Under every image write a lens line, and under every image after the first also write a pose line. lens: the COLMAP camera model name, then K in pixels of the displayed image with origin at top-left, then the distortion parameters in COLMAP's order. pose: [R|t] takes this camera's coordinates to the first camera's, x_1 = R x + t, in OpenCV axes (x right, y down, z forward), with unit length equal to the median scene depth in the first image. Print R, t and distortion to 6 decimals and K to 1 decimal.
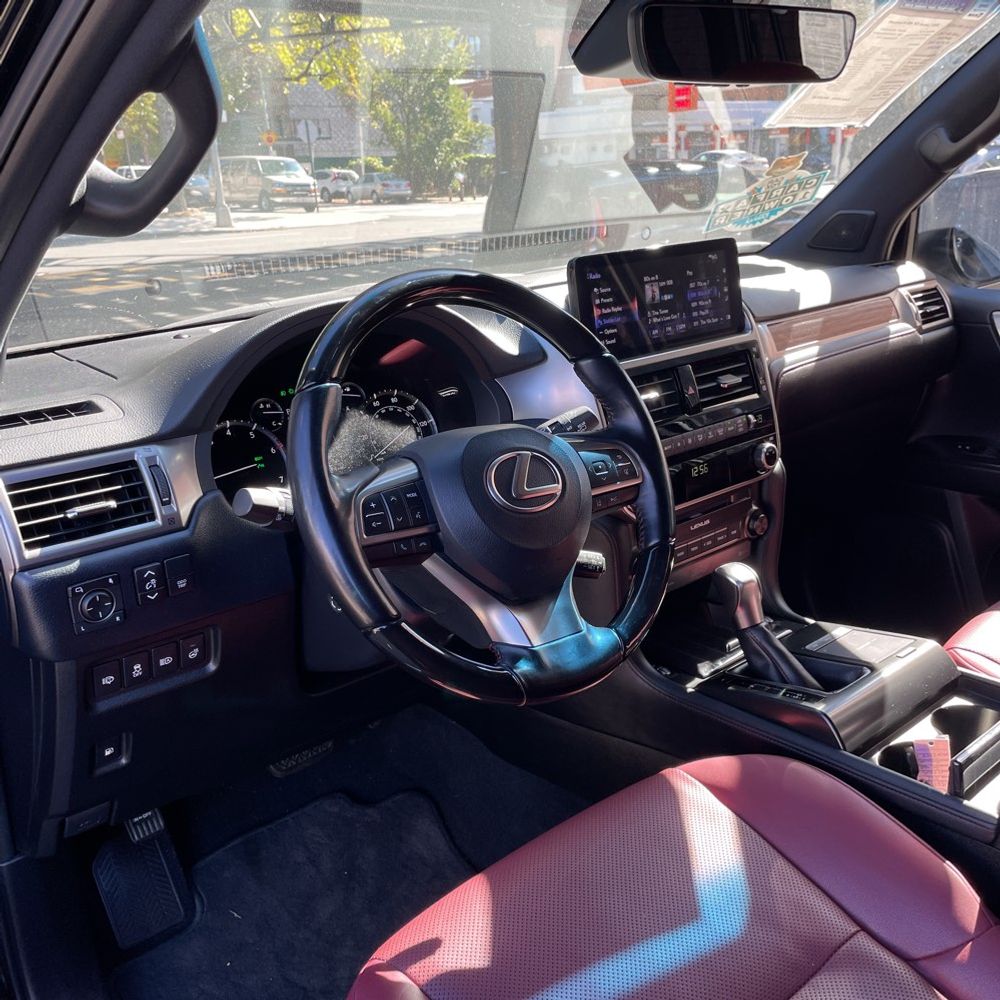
lens RADIAL K [[989.0, 0, 500.0], [0, 989.0, 500.0], [0, 0, 1]] dist [0.117025, -0.183949]
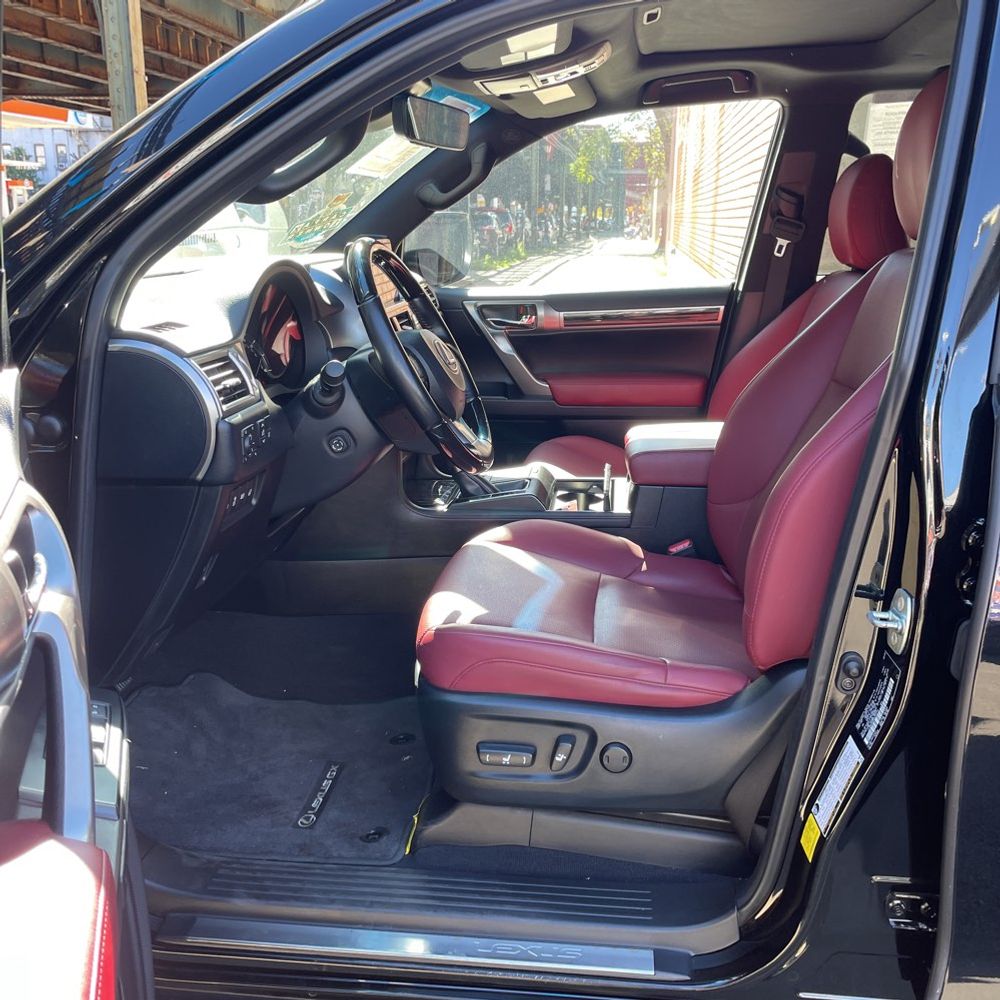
lens RADIAL K [[989.0, 0, 500.0], [0, 989.0, 500.0], [0, 0, 1]] dist [0.117025, -0.183949]
pose [[0.738553, -0.125726, 0.662369, -1.028030], [0.156275, 0.987625, 0.013215, 0.206853], [-0.655833, 0.093752, 0.749062, -0.350208]]
